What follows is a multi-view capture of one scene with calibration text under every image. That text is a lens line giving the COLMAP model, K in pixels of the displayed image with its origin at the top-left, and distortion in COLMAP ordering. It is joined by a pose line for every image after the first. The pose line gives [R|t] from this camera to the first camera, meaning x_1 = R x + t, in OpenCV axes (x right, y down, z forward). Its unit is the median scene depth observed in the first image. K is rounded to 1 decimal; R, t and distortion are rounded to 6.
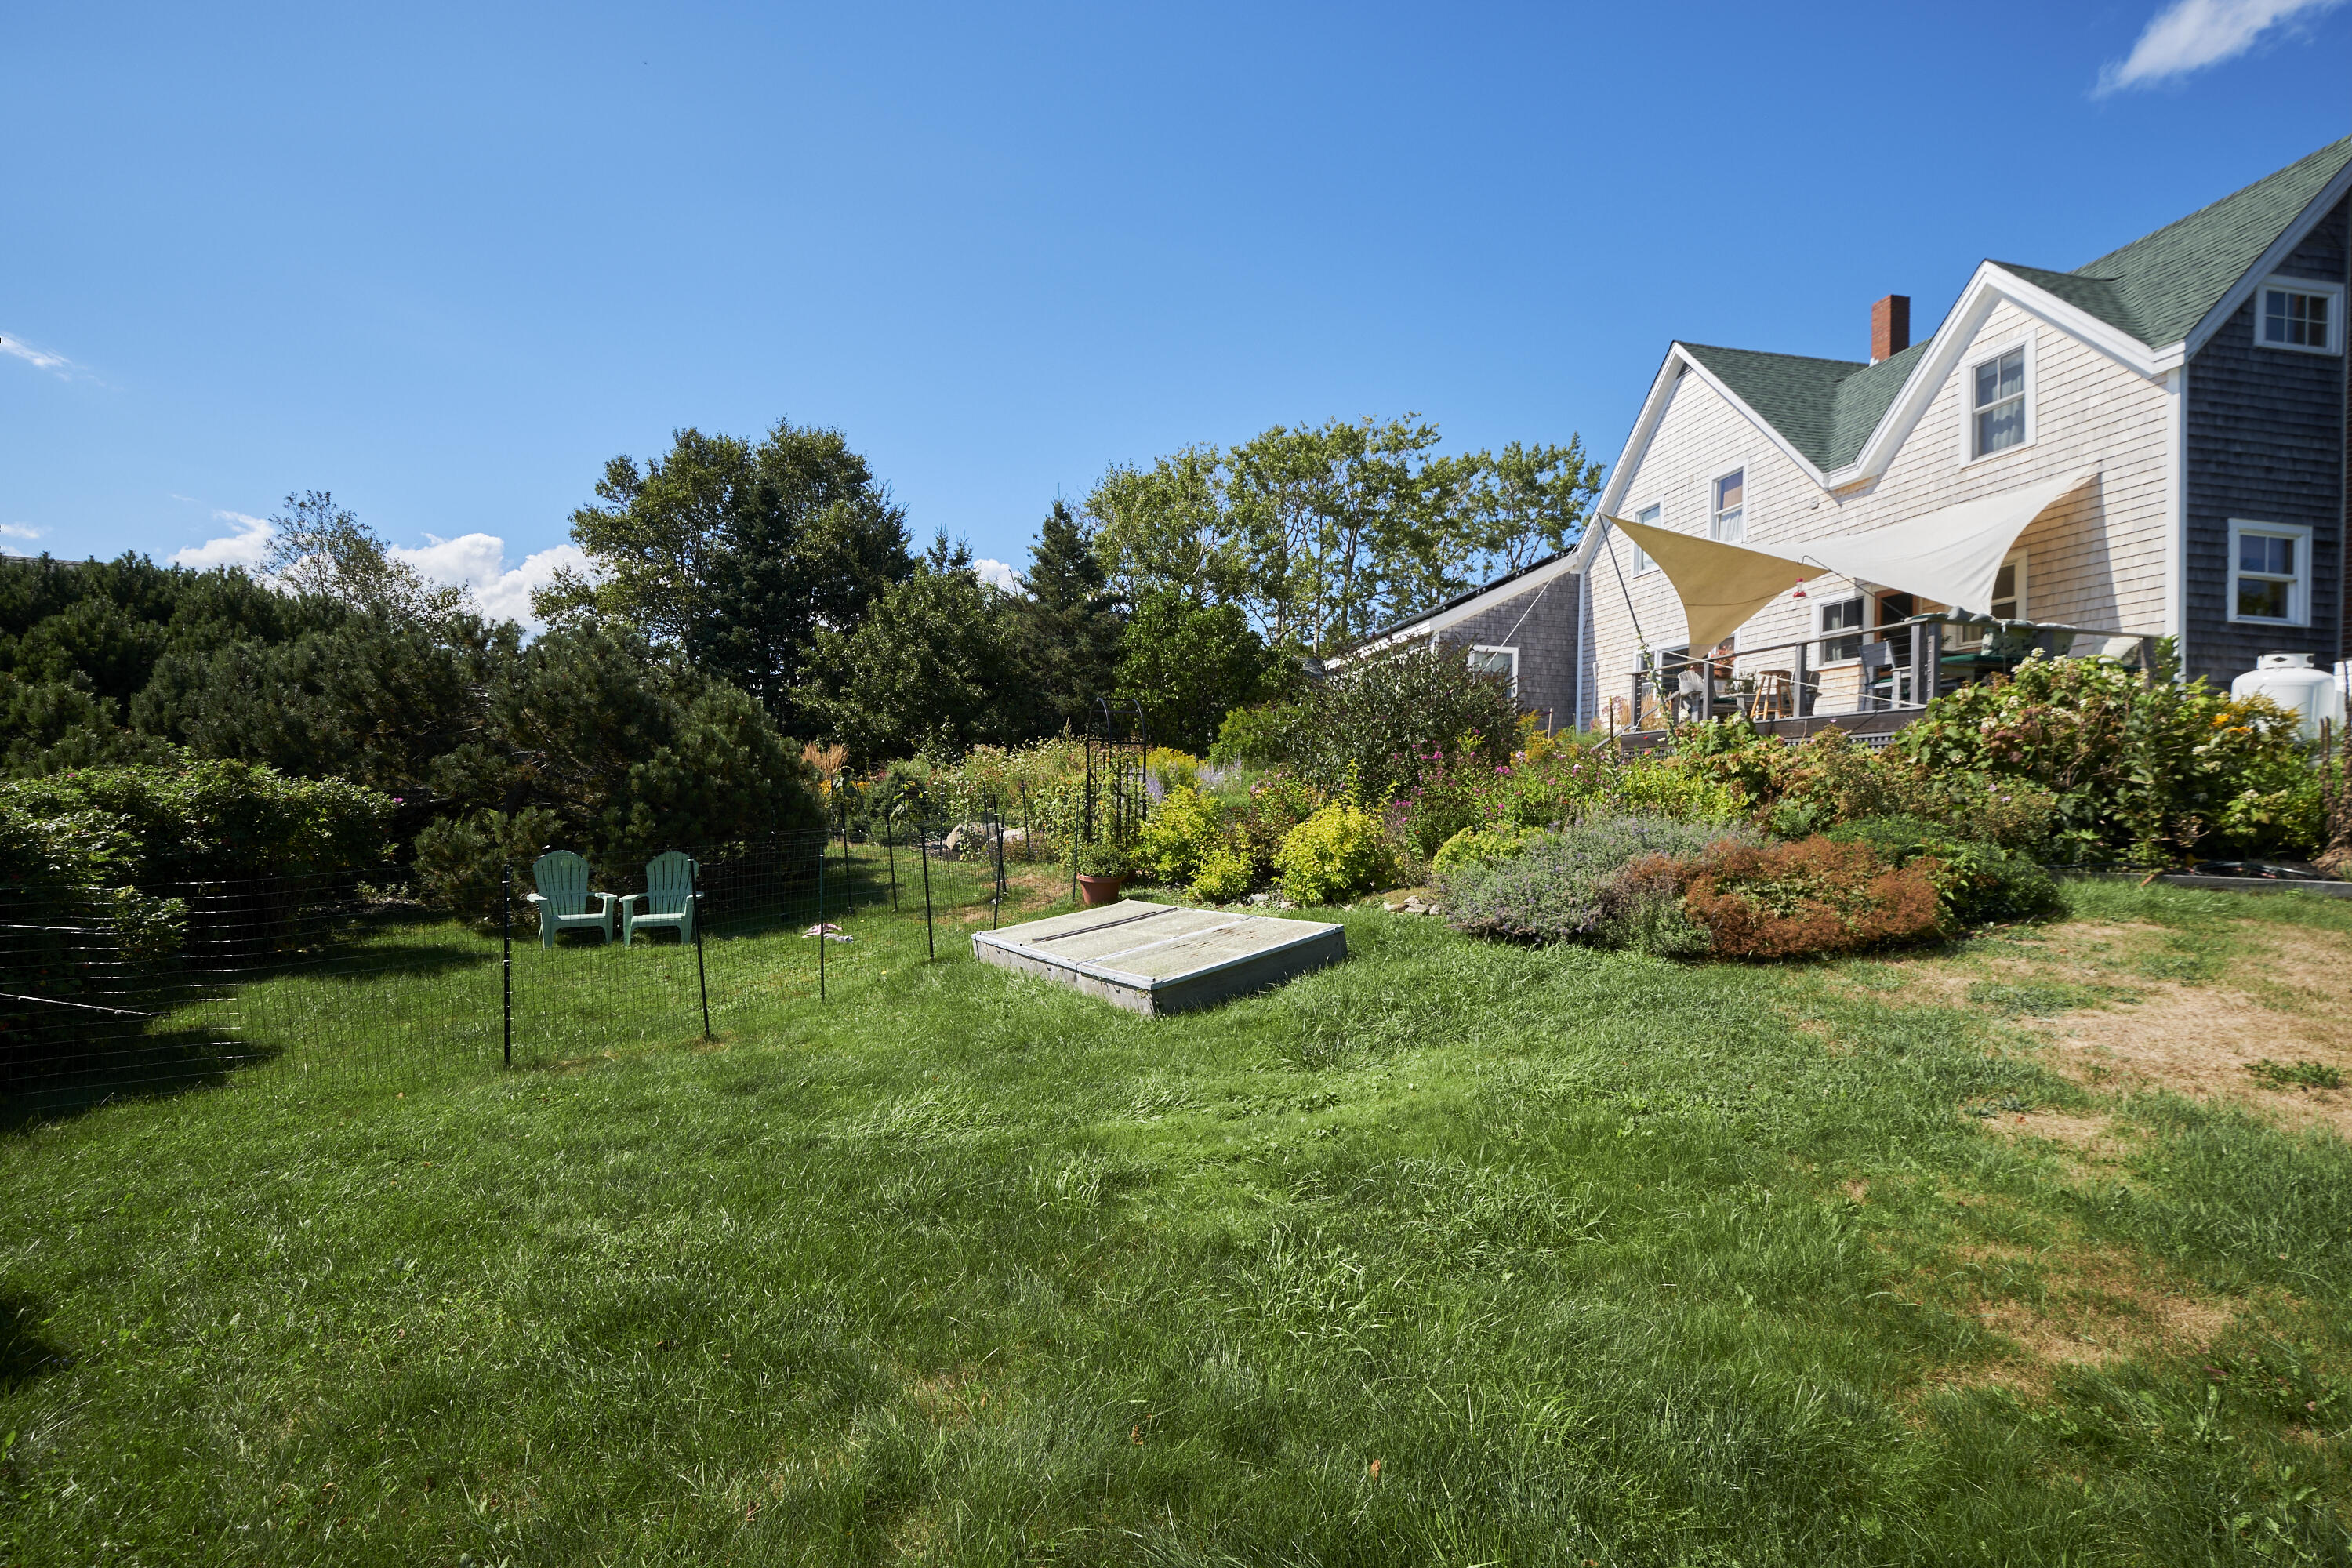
lens RADIAL K [[1047.4, 0, 1172.1], [0, 1047.4, 794.6], [0, 0, 1]] dist [-0.008142, -0.000826]
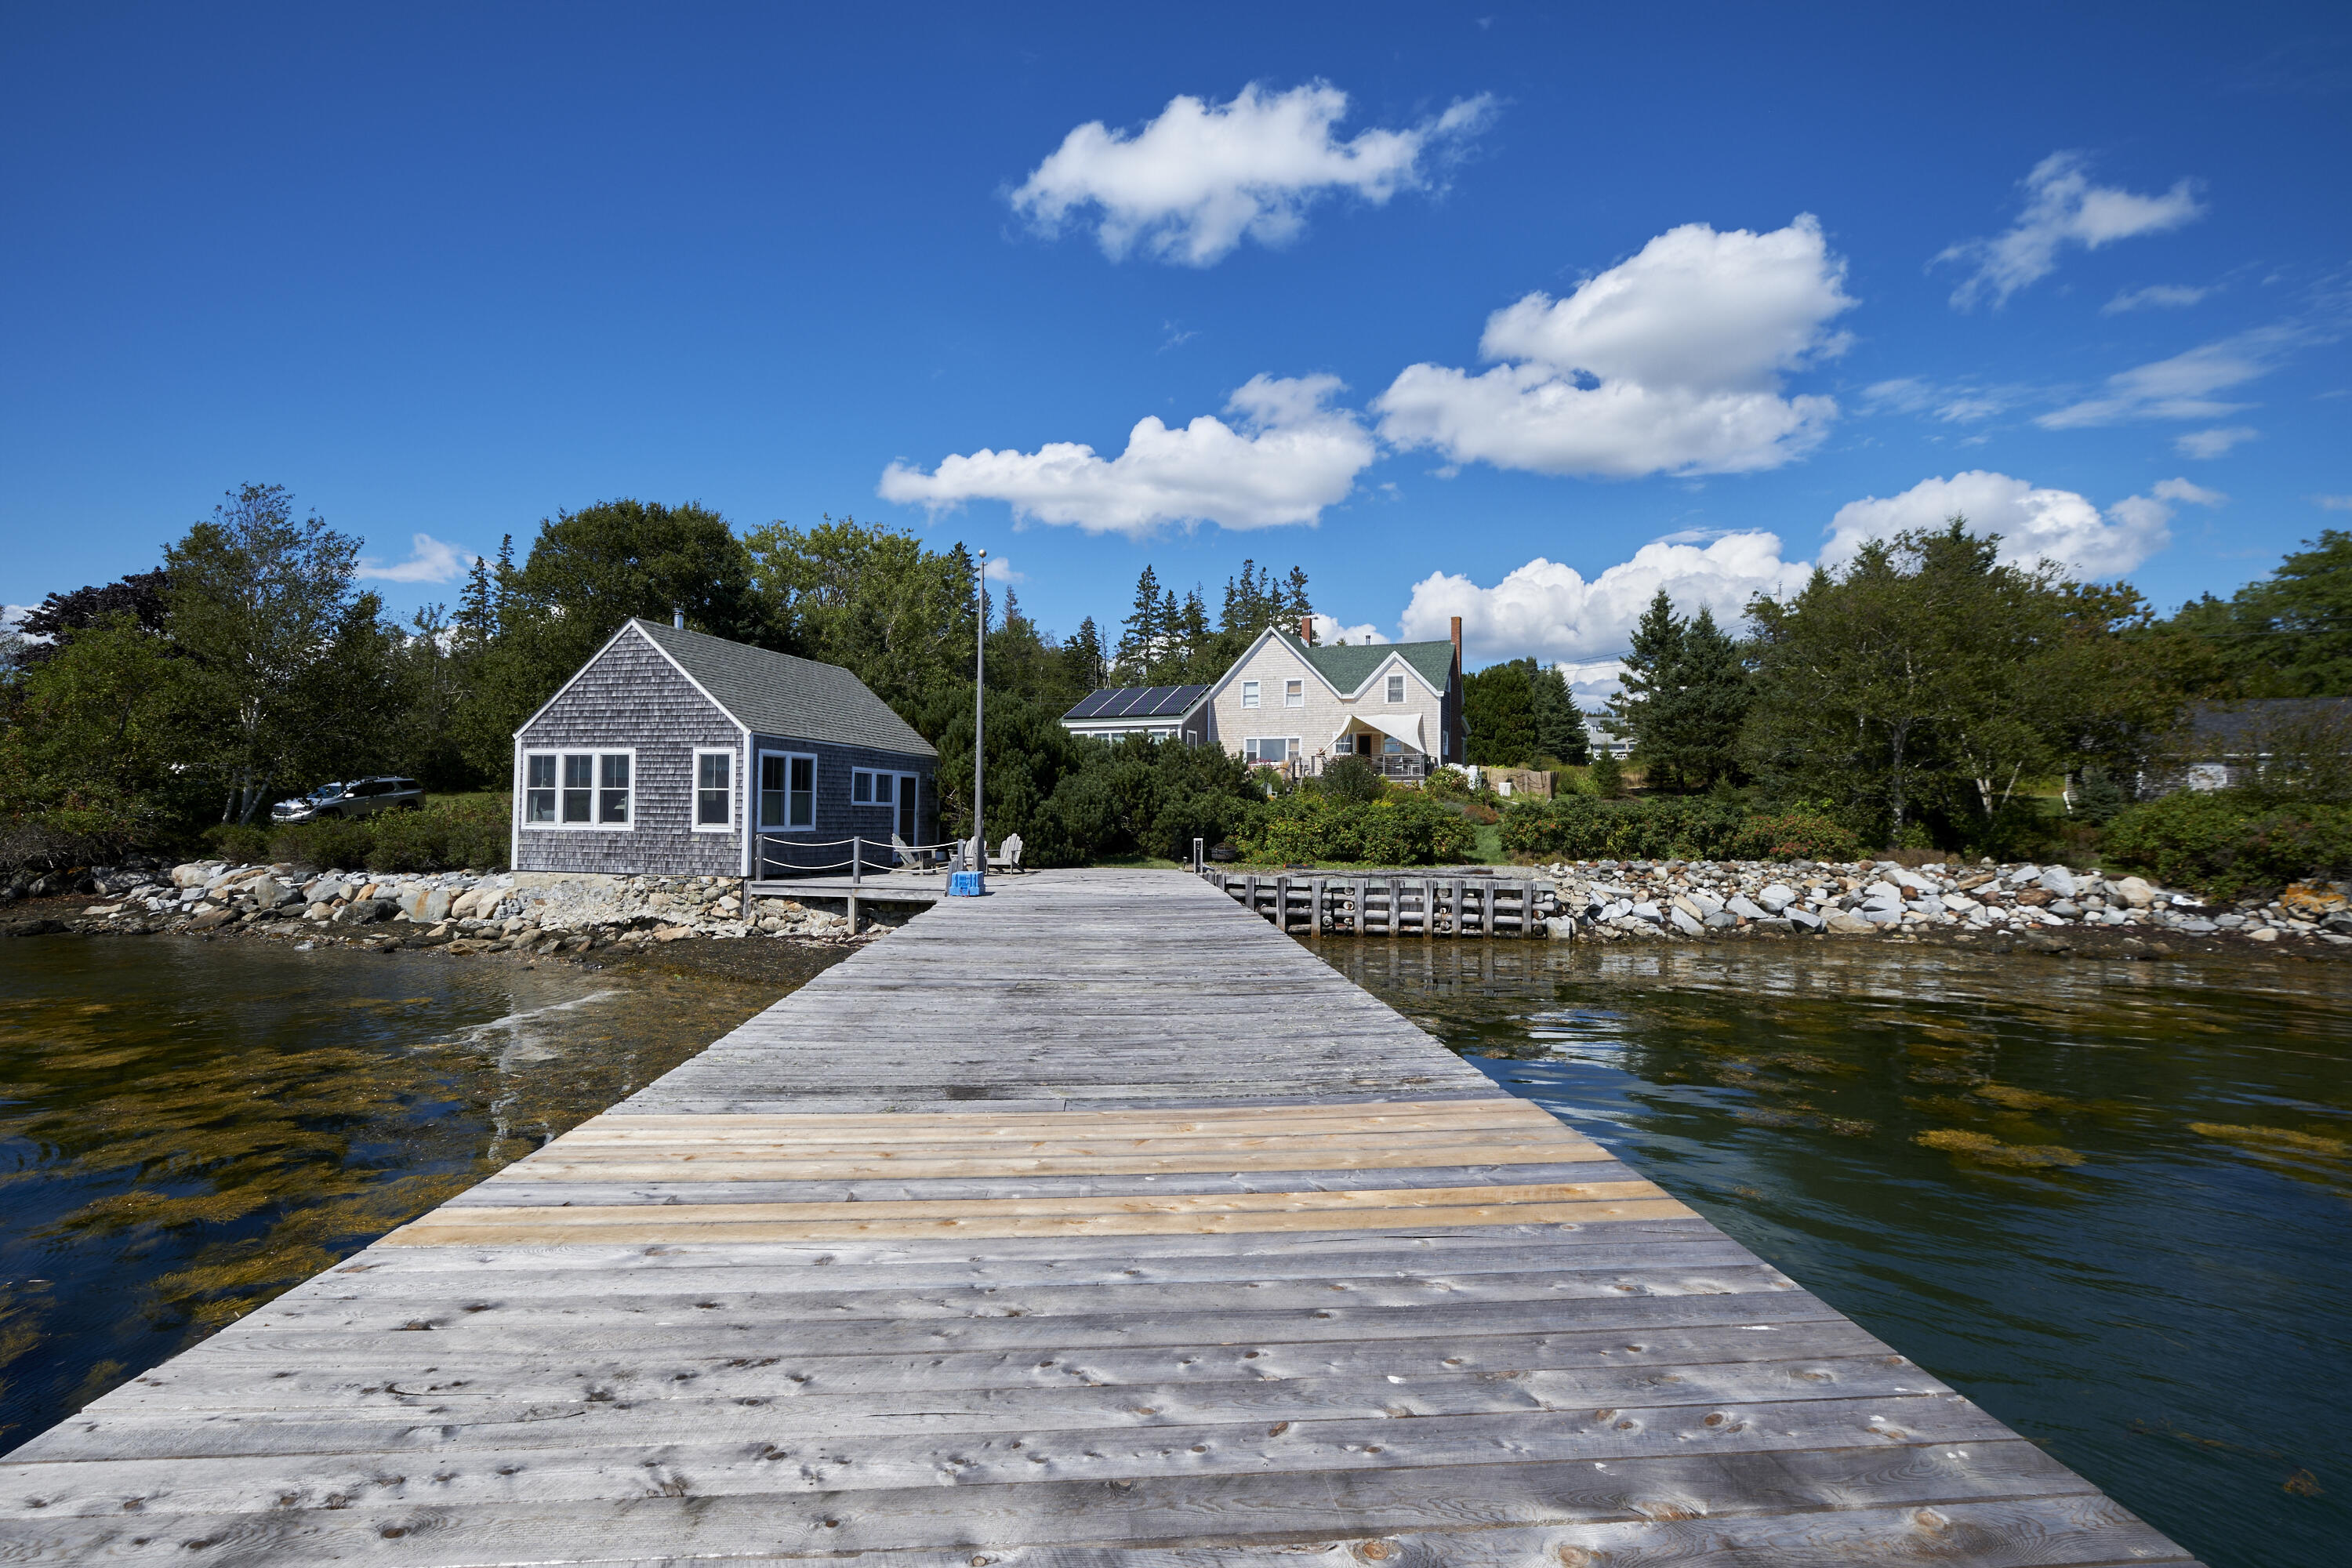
lens RADIAL K [[1069.4, 0, 1182.1], [0, 1069.4, 776.1], [0, 0, 1]] dist [0.008222, -0.001456]
pose [[0.572100, 0.002765, 0.820179, -2.255305], [0.004981, 0.999964, -0.006845, -0.037894], [-0.820169, 0.008001, 0.572066, -0.446762]]
